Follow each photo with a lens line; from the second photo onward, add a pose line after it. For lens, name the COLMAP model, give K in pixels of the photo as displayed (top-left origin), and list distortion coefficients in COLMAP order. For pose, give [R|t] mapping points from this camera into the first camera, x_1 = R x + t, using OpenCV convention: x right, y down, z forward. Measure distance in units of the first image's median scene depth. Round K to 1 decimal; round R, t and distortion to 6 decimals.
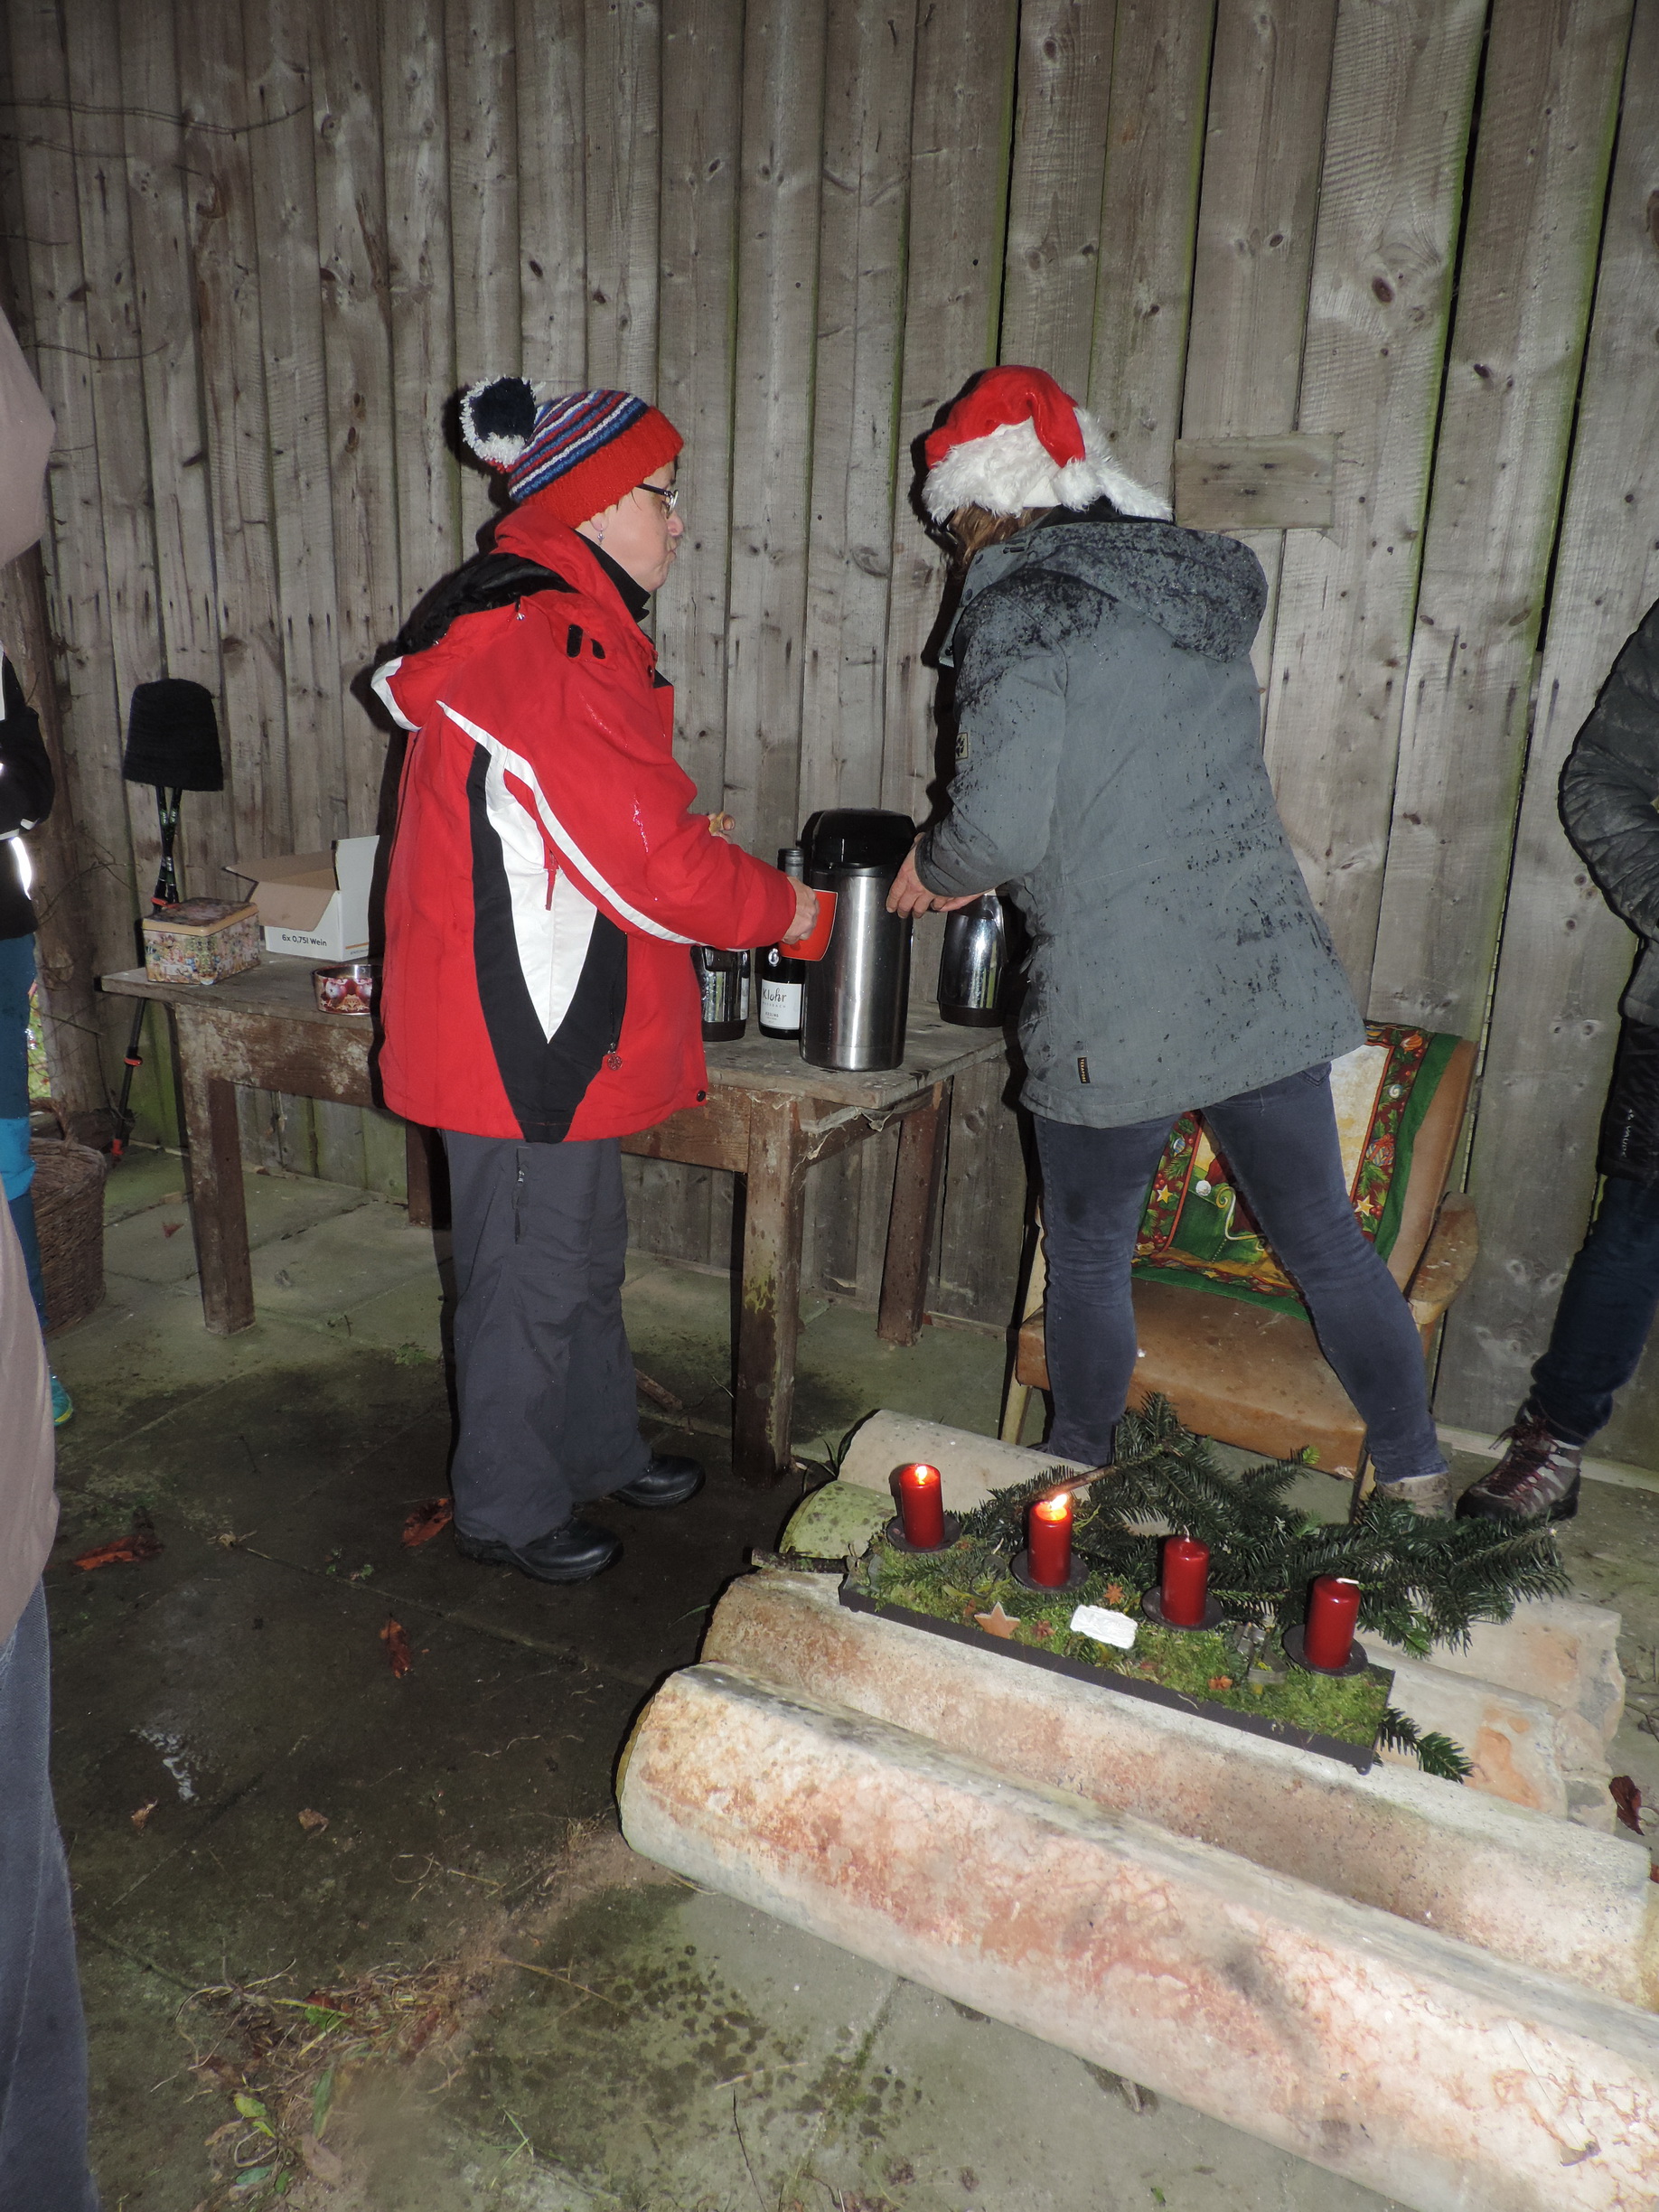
lens RADIAL K [[1581.4, 0, 821.5], [0, 1581.4, 1103.0], [0, 0, 1]] dist [-0.020313, 0.002729]
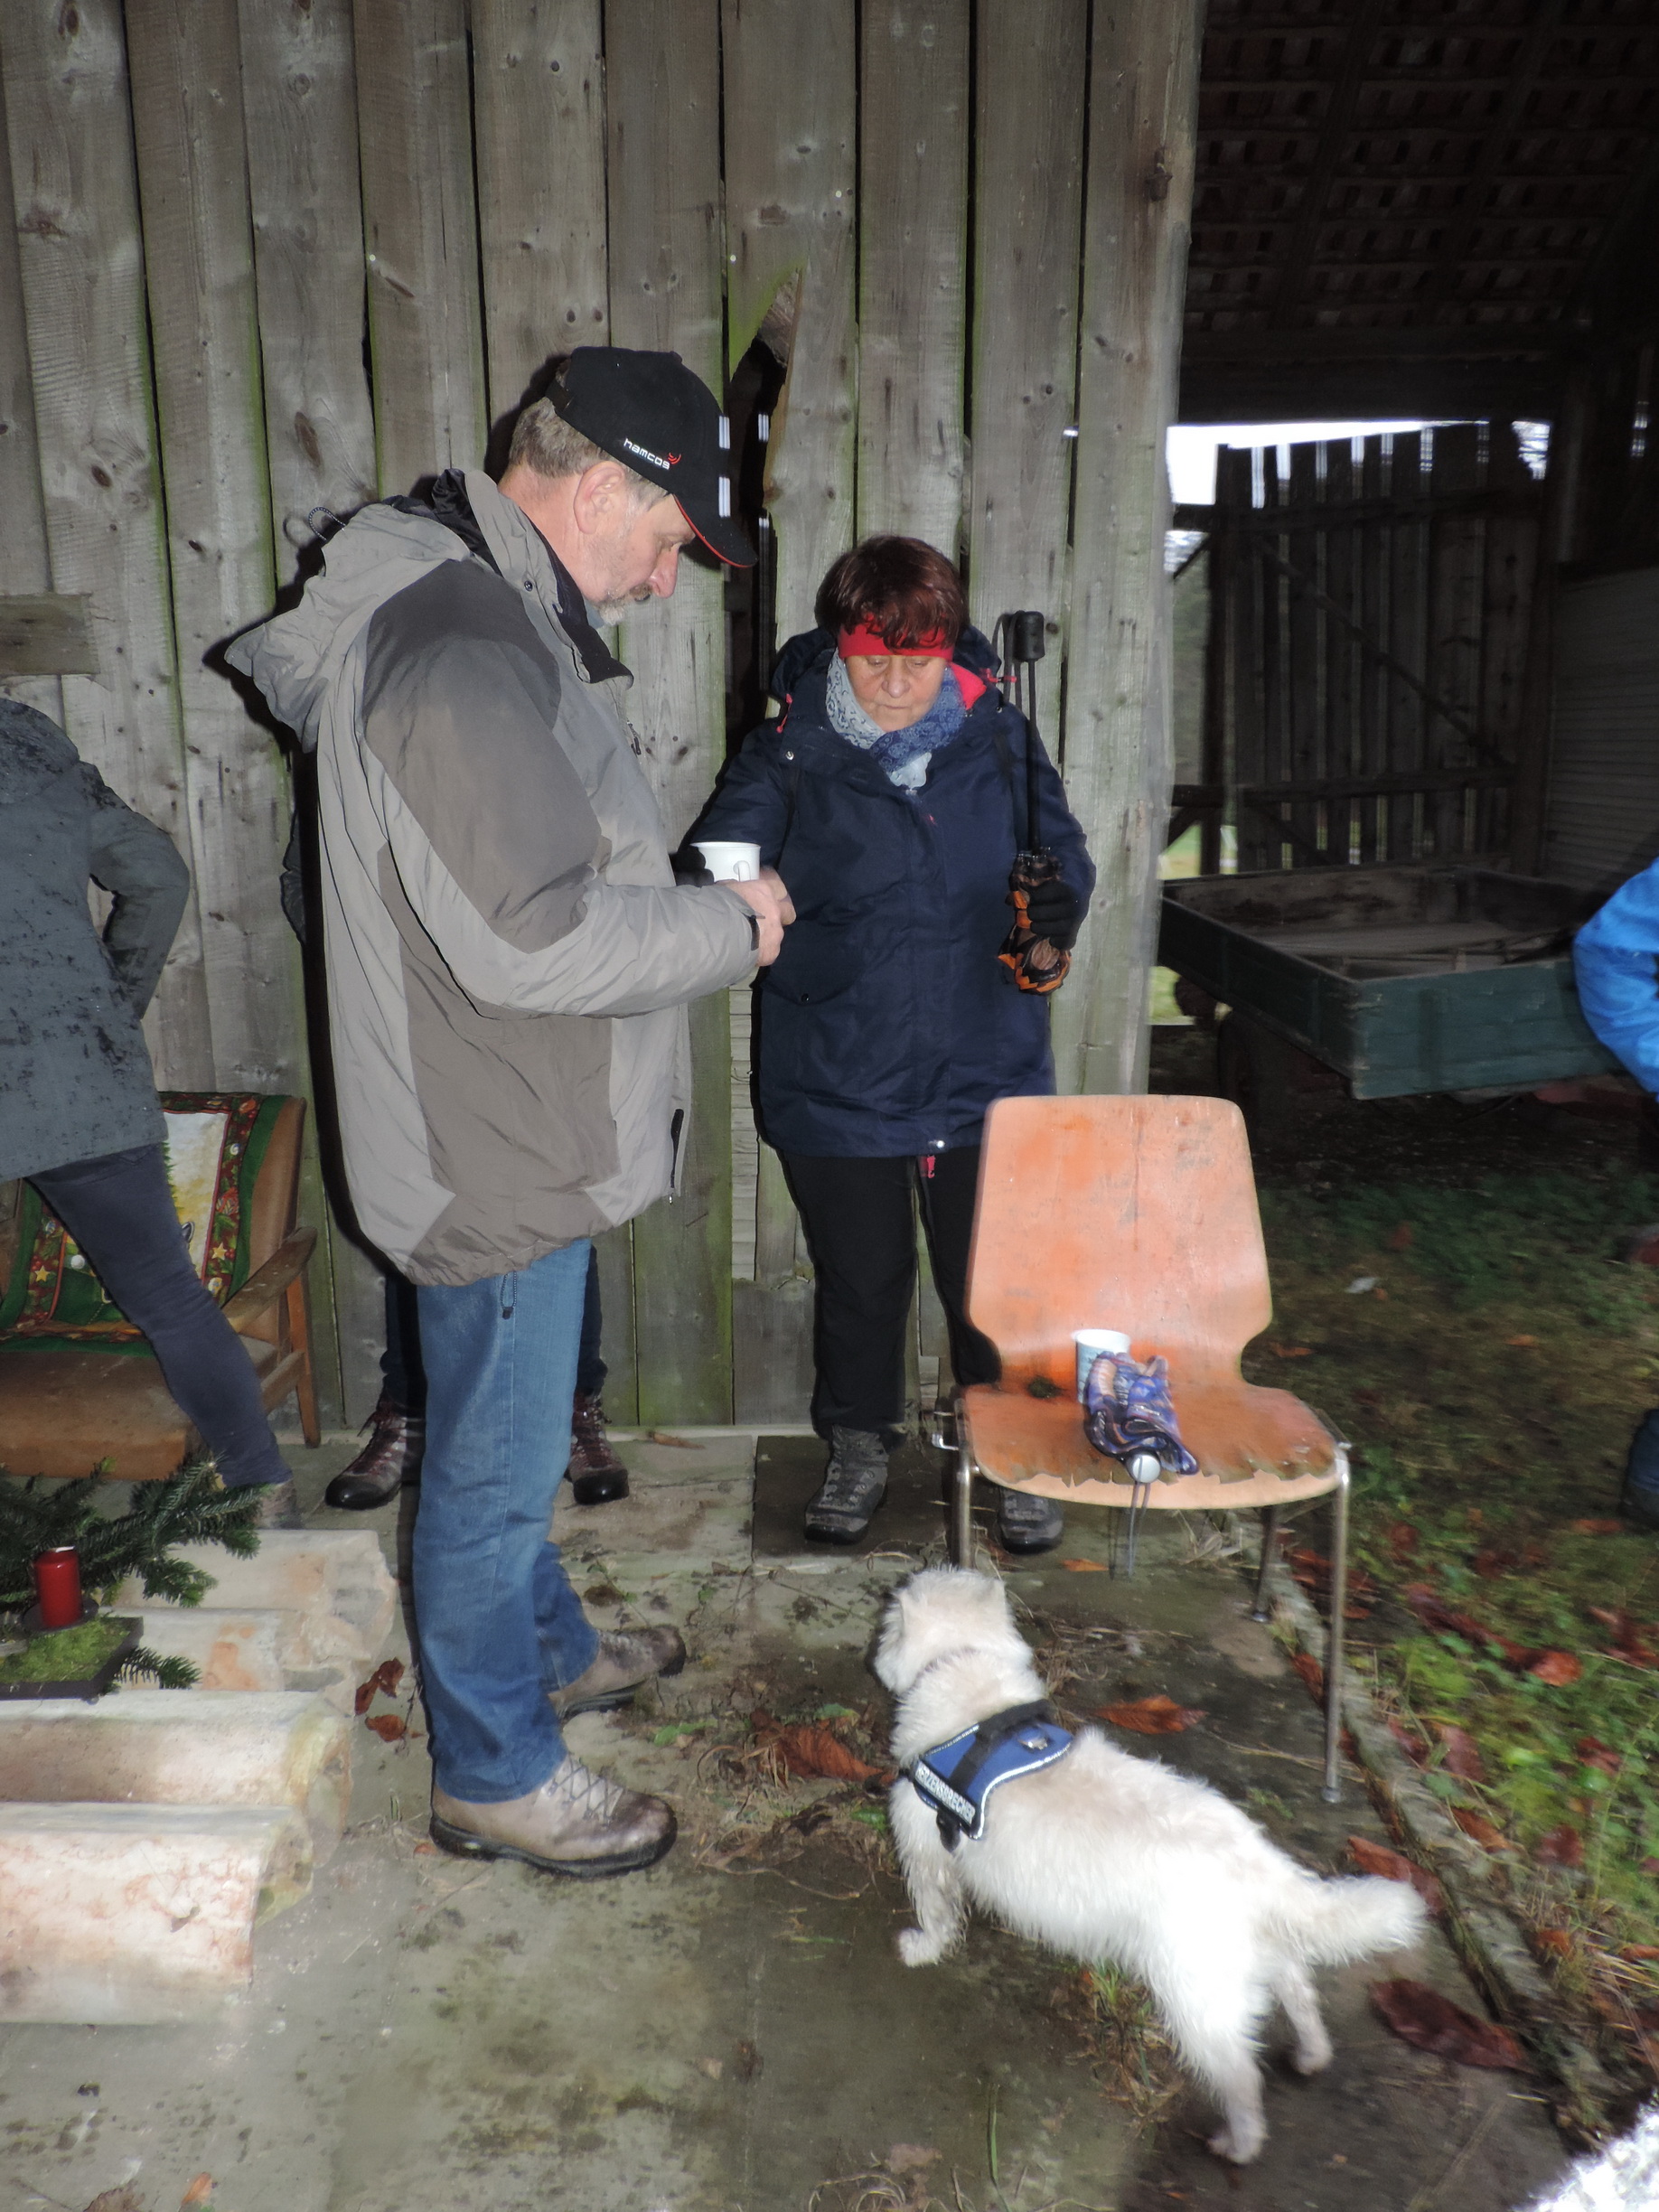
lens RADIAL K [[1581.4, 0, 824.9], [0, 1581.4, 1102.6], [0, 0, 1]] dist [-0.020313, 0.002729]
pose [[0.877106, -0.128164, 0.462881, 0.253794], [0.159797, 0.986706, -0.029594, 0.074309], [-0.452934, 0.099924, 0.885926, -0.268275]]
